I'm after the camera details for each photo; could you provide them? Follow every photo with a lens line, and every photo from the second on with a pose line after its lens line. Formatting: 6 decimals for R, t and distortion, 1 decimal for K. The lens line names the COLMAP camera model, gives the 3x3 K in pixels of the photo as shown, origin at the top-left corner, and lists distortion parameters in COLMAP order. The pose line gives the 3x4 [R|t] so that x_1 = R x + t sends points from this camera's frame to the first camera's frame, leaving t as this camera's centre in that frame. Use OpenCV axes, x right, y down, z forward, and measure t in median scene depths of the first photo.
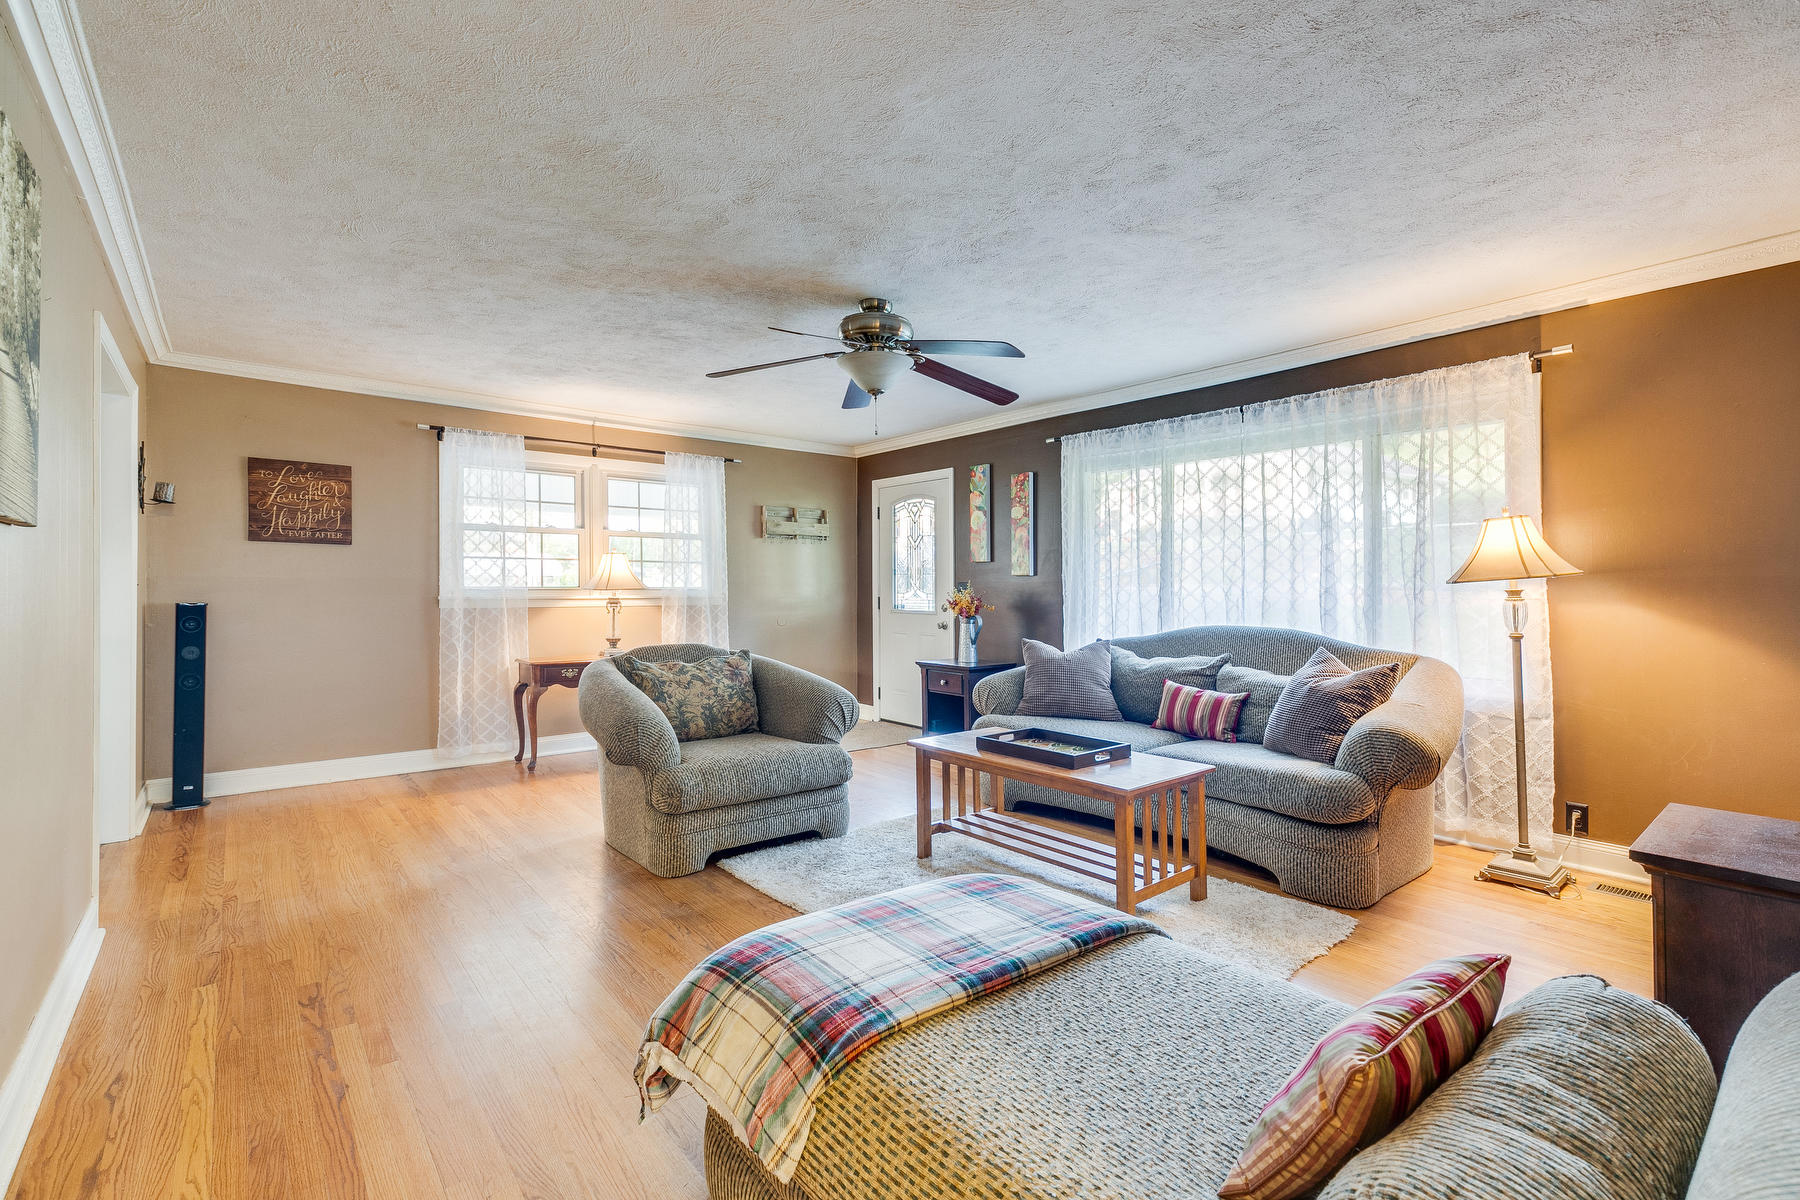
lens RADIAL K [[803.7, 0, 890.5], [0, 803.7, 597.4], [0, 0, 1]] dist [0.002030, 0.000115]
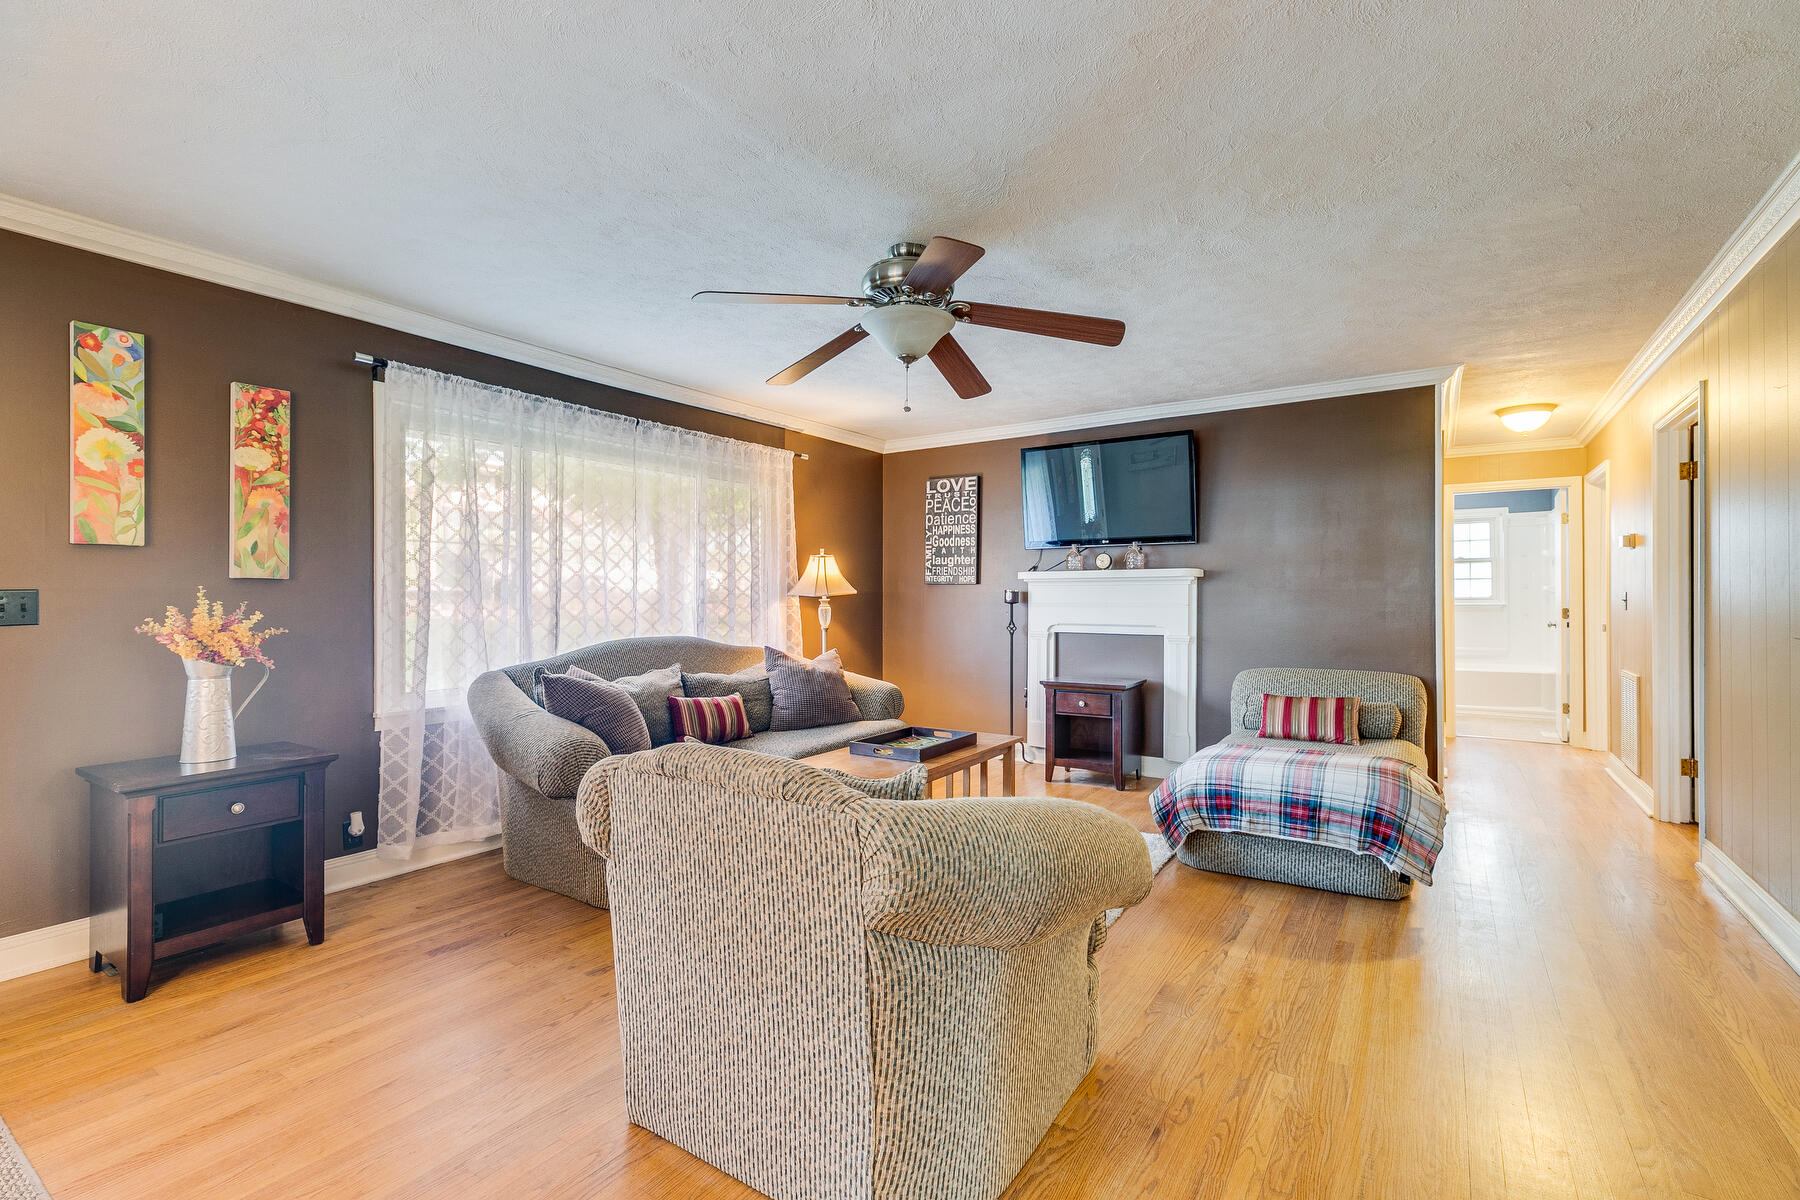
lens RADIAL K [[803.7, 0, 890.5], [0, 803.7, 597.4], [0, 0, 1]] dist [0.002030, 0.000115]
pose [[-0.281287, -0.000218, 0.959624, -0.507712], [0.012146, 0.999919, 0.003787, -0.011958], [-0.959547, 0.012720, -0.281262, 0.810501]]
